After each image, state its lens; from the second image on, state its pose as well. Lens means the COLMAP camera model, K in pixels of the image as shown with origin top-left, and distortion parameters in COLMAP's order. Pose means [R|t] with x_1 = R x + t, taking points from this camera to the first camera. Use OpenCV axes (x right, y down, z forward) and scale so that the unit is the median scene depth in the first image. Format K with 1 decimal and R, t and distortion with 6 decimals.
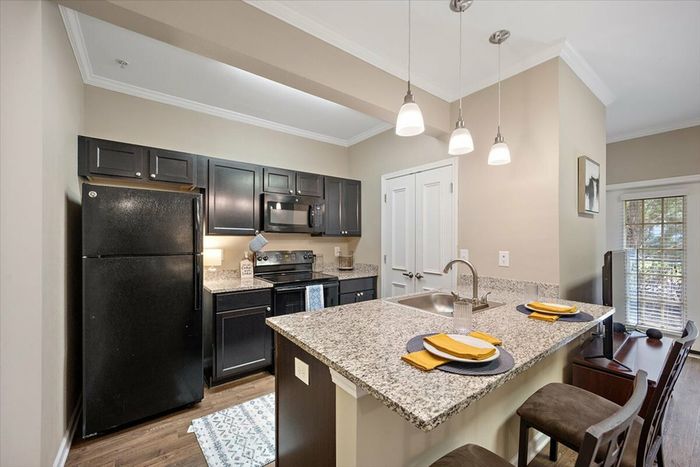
lens RADIAL K [[285.9, 0, 353.0], [0, 285.9, 237.7], [0, 0, 1]] dist [-0.014572, -0.000122]
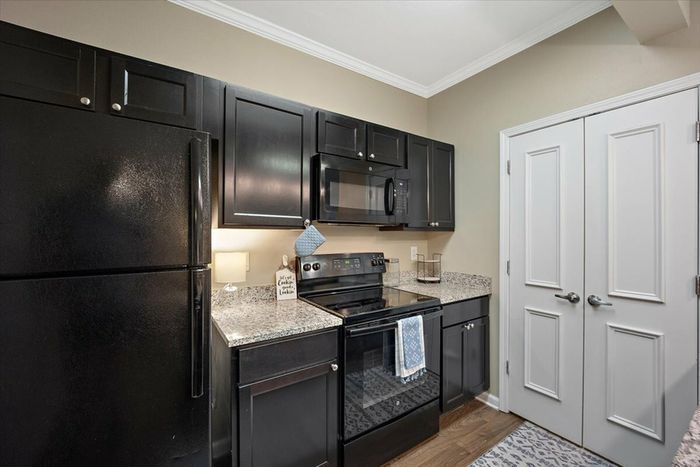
lens RADIAL K [[285.9, 0, 348.9], [0, 285.9, 231.7], [0, 0, 1]] dist [-0.014572, -0.000122]
pose [[0.998100, 0.000009, -0.061620, -0.203053], [-0.000580, 0.999957, -0.009236, 0.004135], [0.061618, 0.009254, 0.998057, 0.406929]]
